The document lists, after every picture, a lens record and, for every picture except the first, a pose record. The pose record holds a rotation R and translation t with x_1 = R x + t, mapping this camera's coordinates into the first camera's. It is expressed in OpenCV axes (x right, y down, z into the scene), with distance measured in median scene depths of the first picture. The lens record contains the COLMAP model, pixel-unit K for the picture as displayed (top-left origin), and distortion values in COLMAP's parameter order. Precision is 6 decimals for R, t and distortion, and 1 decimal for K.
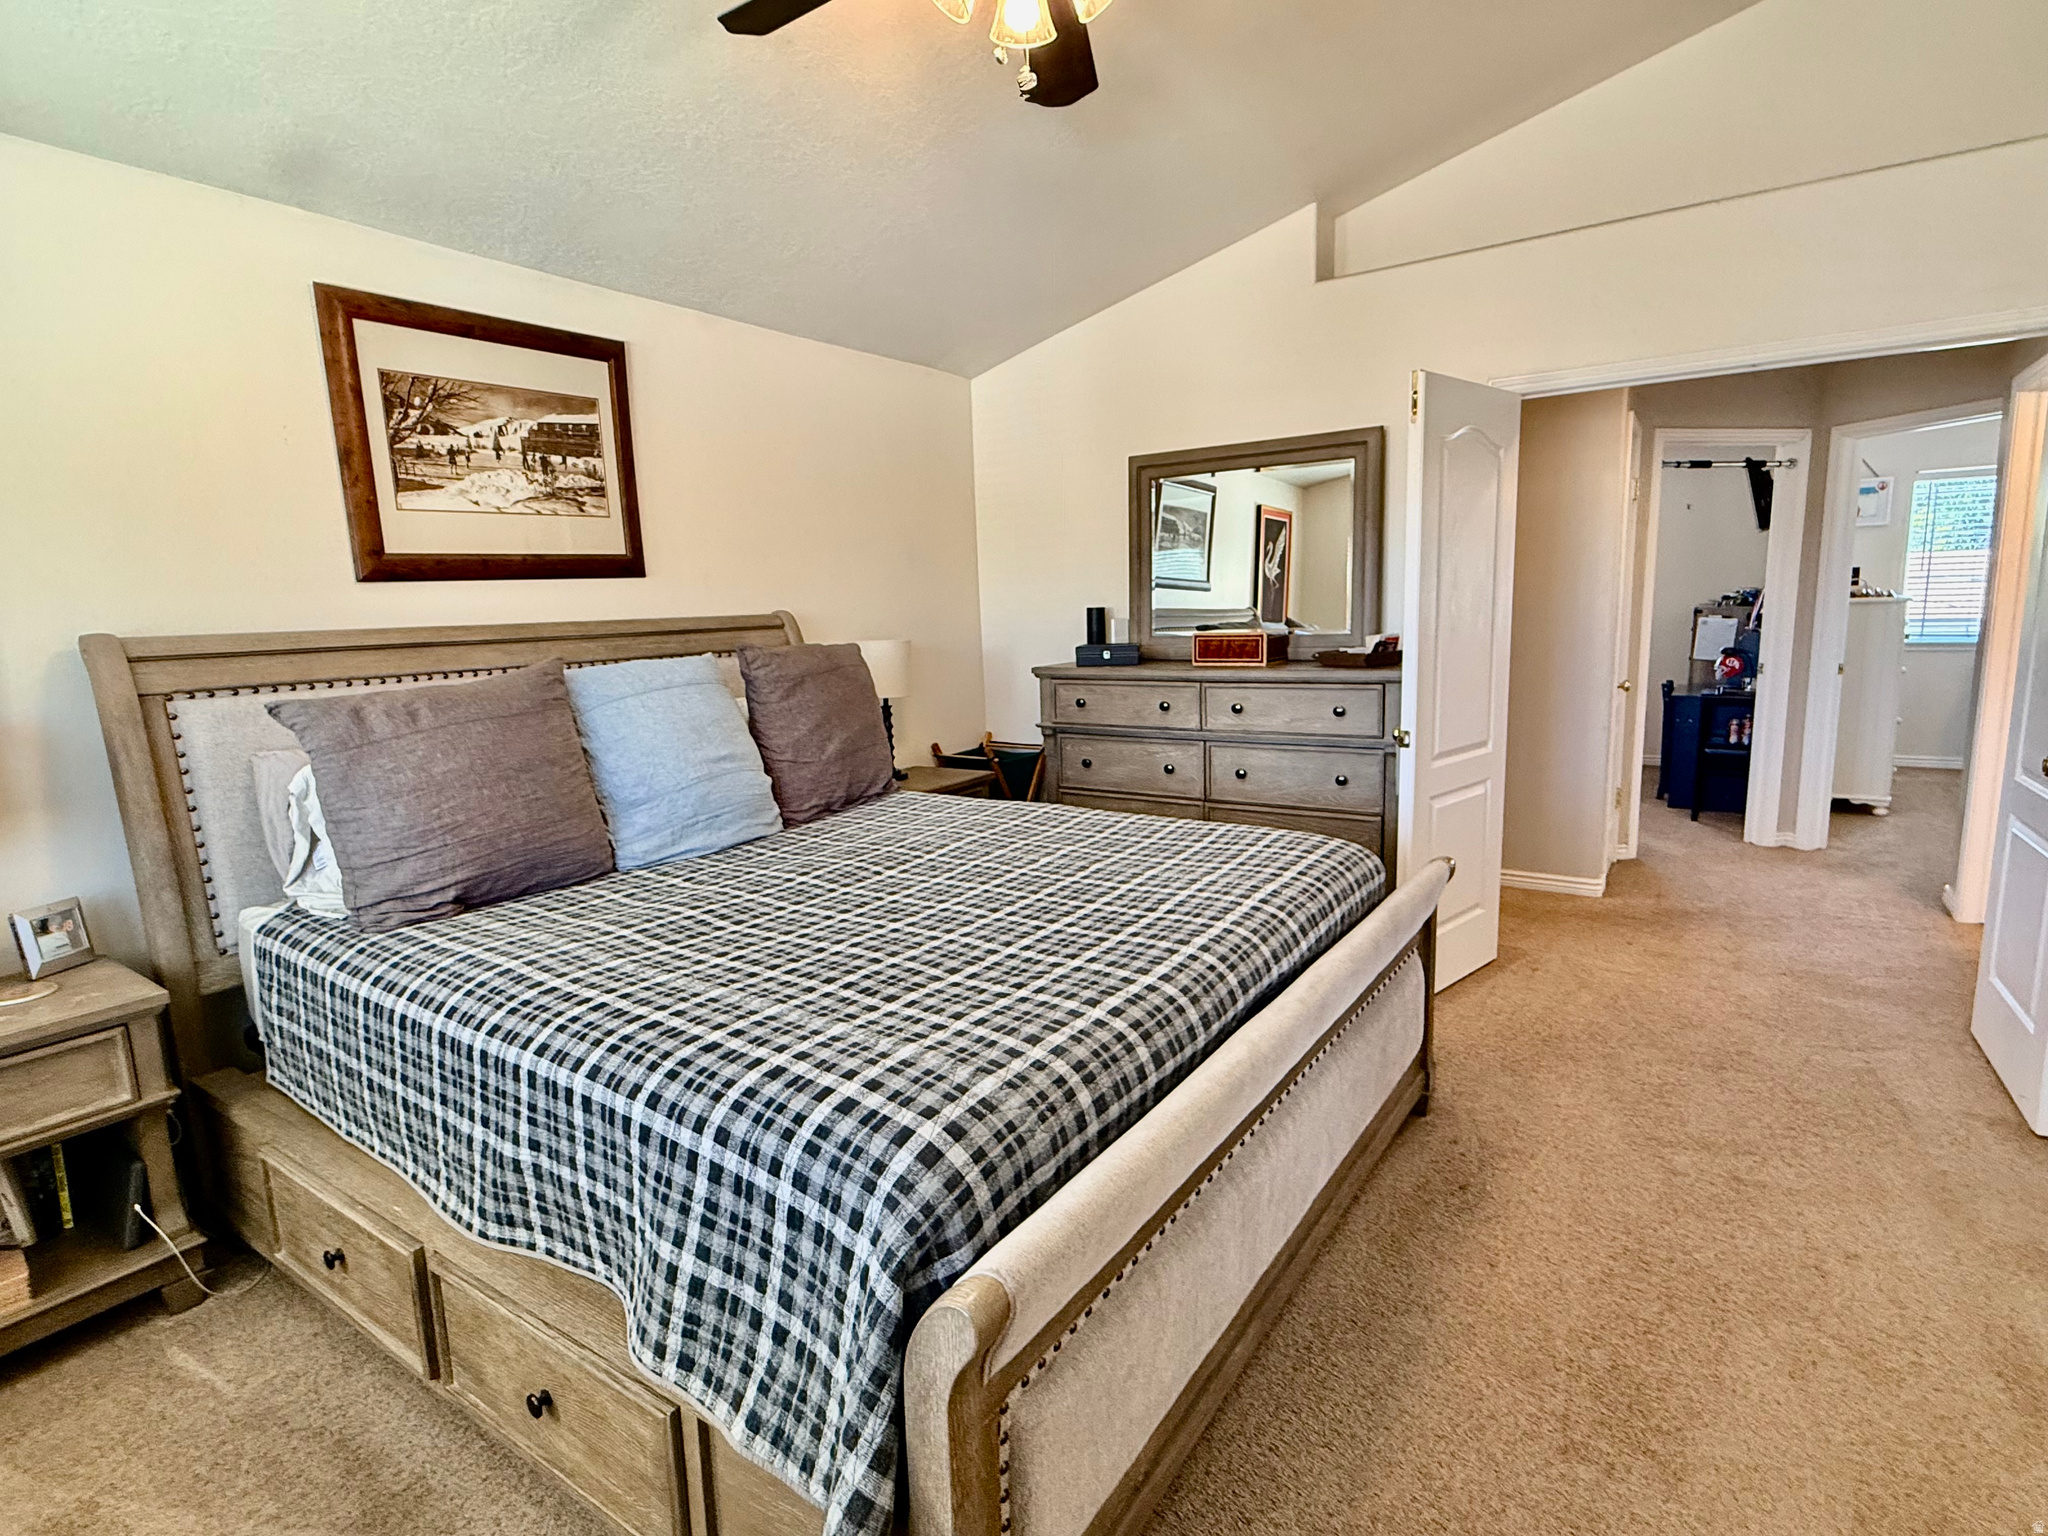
lens RADIAL K [[1027.7, 0, 1017.1], [0, 1027.7, 767.2], [0, 0, 1]] dist [-0.001428, 0.000820]
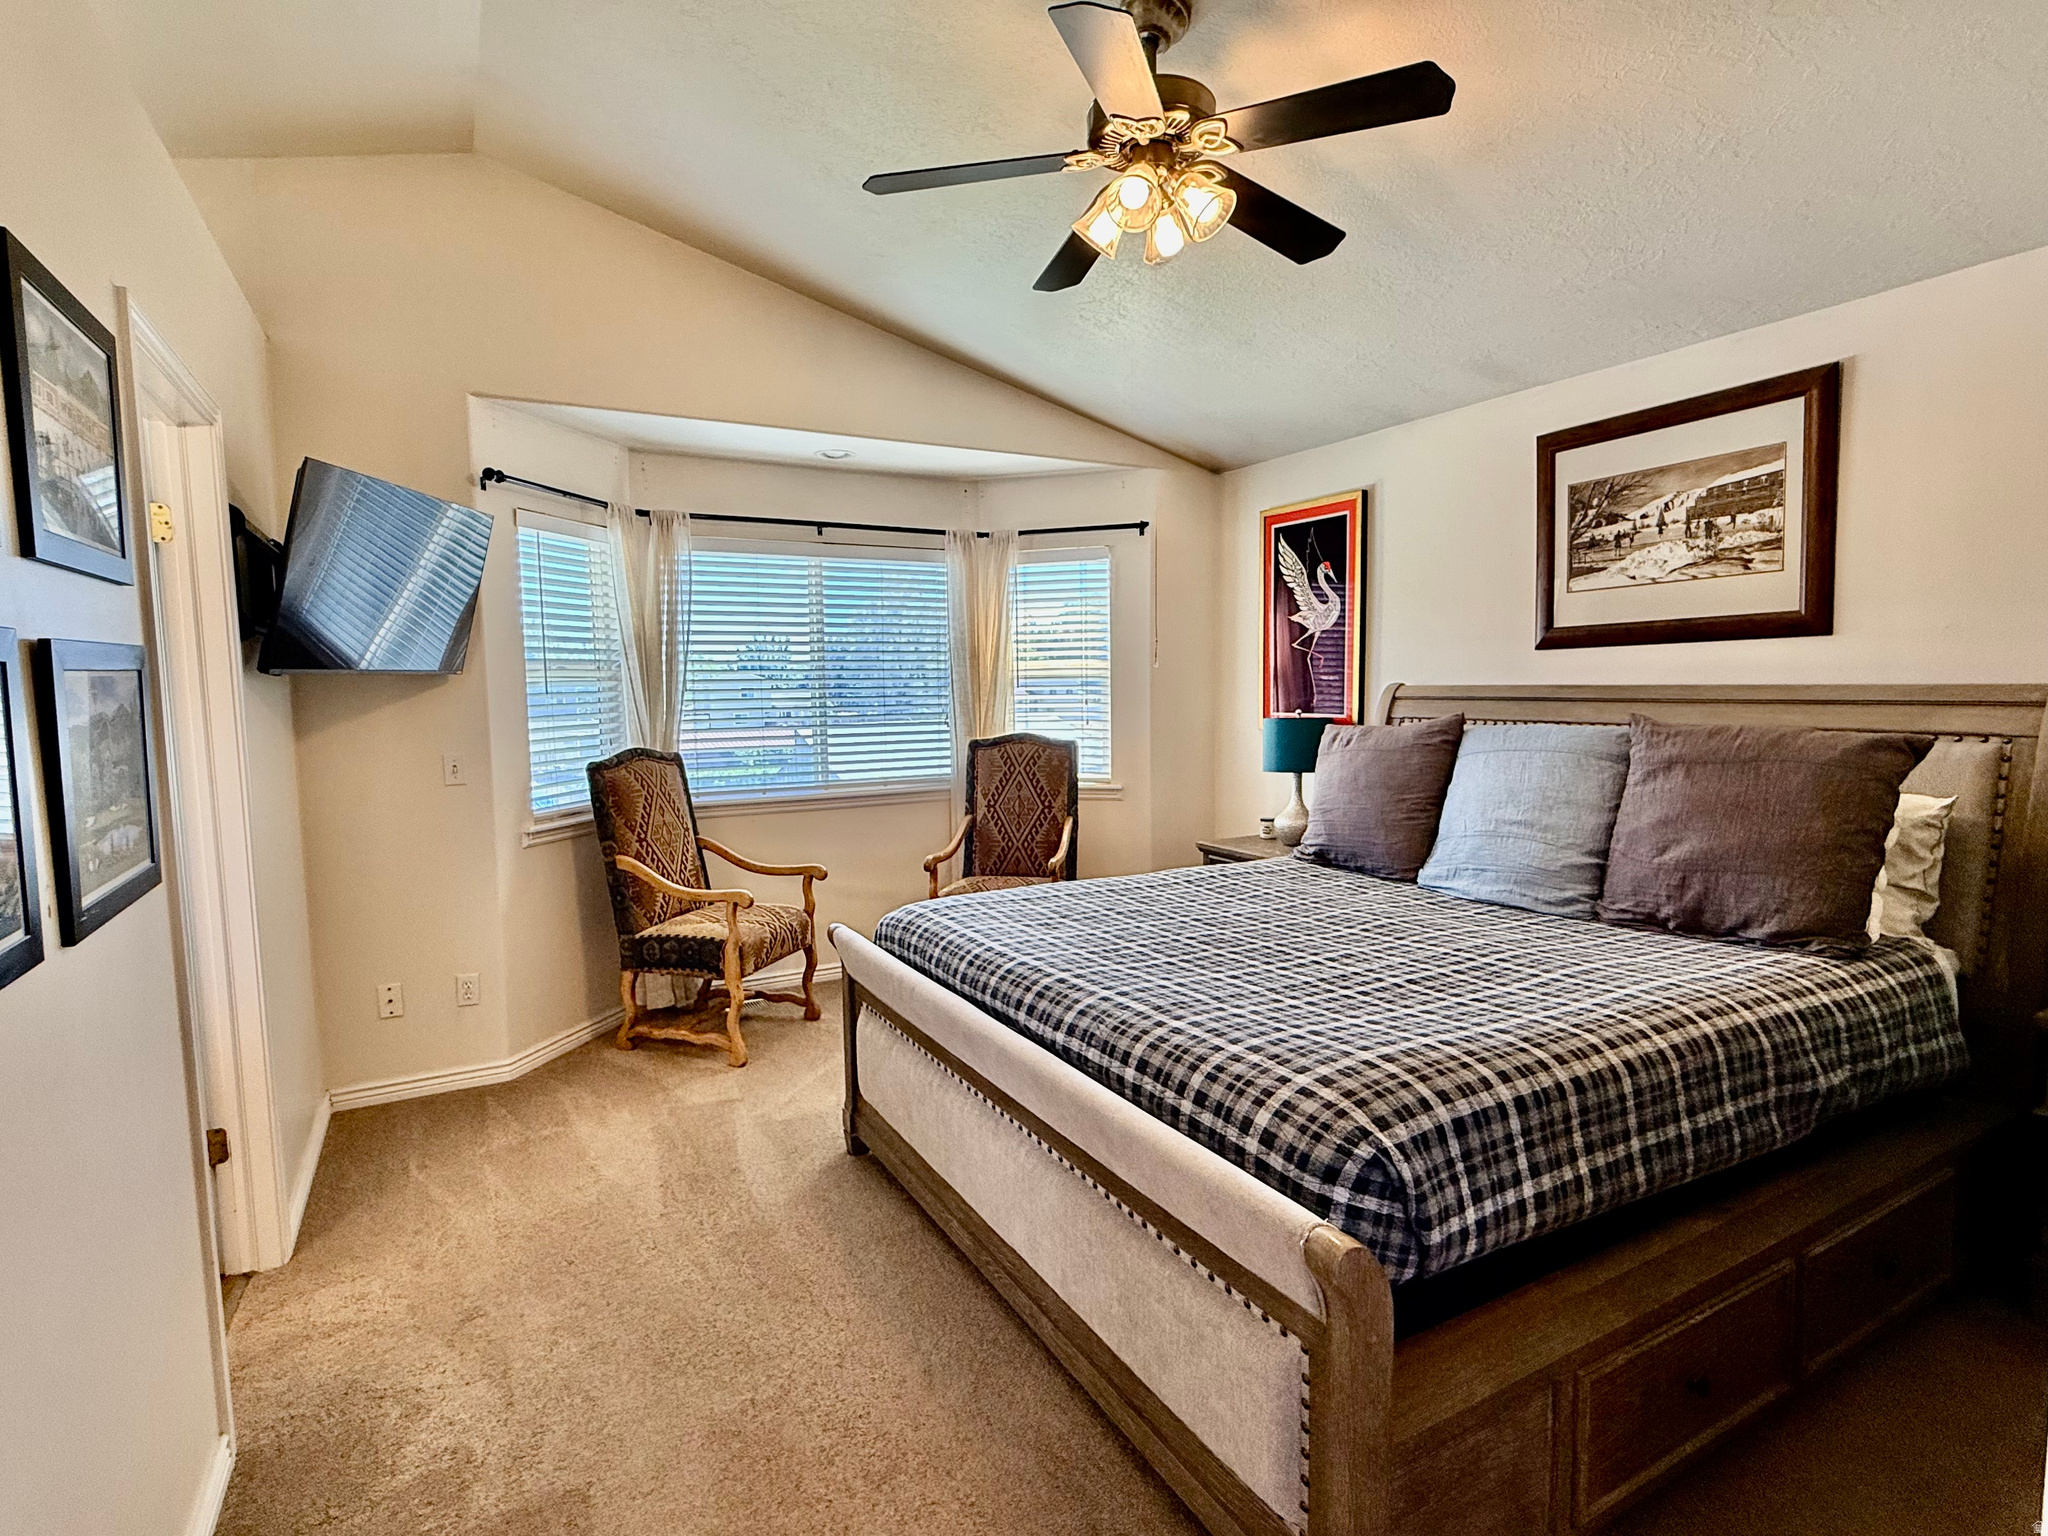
lens RADIAL K [[1027.7, 0, 1017.1], [0, 1027.7, 767.2], [0, 0, 1]] dist [-0.001428, 0.000820]
pose [[-0.446977, 0.113883, -0.887267, 0.788582], [-0.114912, 0.976336, 0.183204, -0.179860], [0.887134, 0.183846, -0.423313, 0.901069]]
